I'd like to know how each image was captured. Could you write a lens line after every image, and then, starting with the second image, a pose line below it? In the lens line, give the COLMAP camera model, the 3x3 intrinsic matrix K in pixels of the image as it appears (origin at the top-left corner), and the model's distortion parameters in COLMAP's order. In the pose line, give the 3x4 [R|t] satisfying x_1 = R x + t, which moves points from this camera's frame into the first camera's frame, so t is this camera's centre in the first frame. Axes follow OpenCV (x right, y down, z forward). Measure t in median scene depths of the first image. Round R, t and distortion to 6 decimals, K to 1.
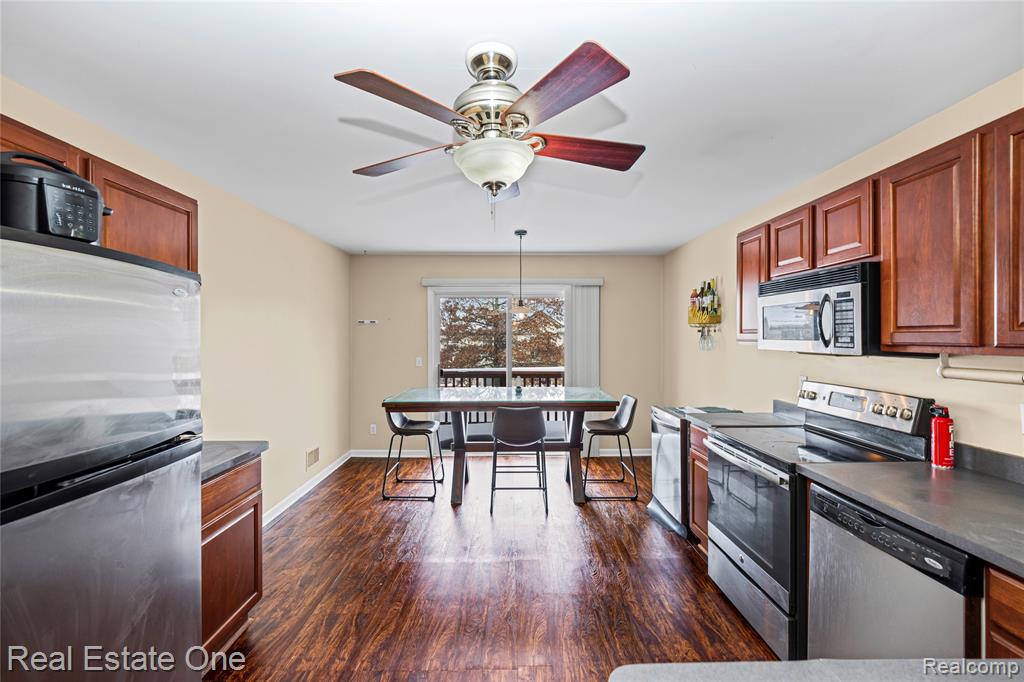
lens RADIAL K [[434.1, 0, 506.4], [0, 434.1, 342.5], [0, 0, 1]] dist [0.001823, -0.001835]
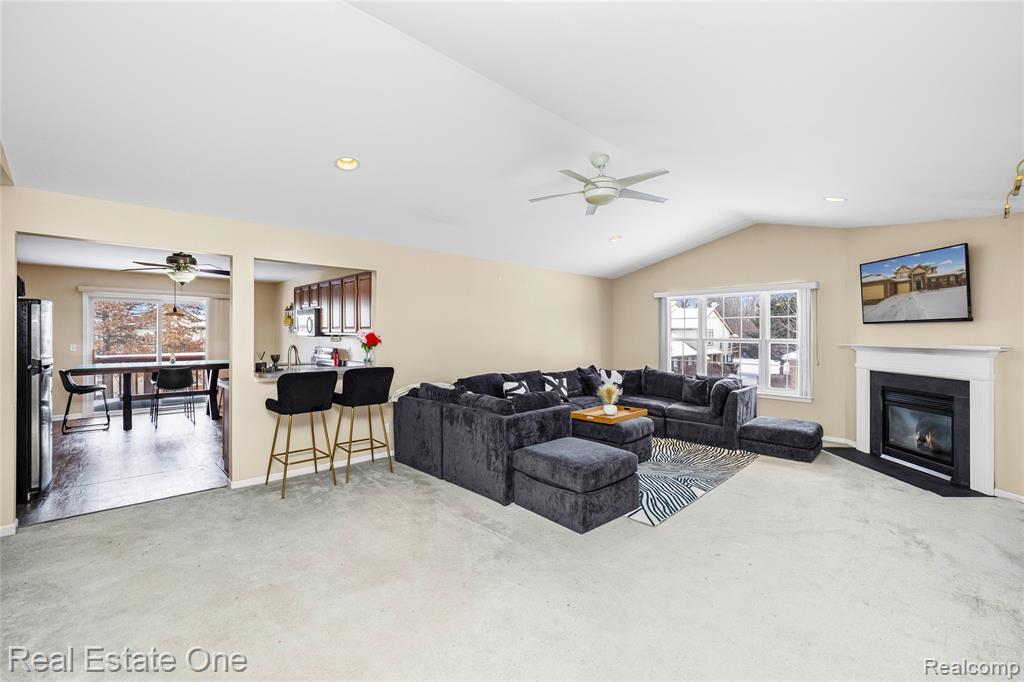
lens RADIAL K [[434.1, 0, 516.7], [0, 434.1, 329.9], [0, 0, 1]] dist [0.001823, -0.001835]
pose [[0.723520, 0.010014, 0.690231, -0.179777], [0.003873, 0.999820, -0.018566, 0.025418], [-0.690293, 0.016106, 0.723351, -1.199454]]
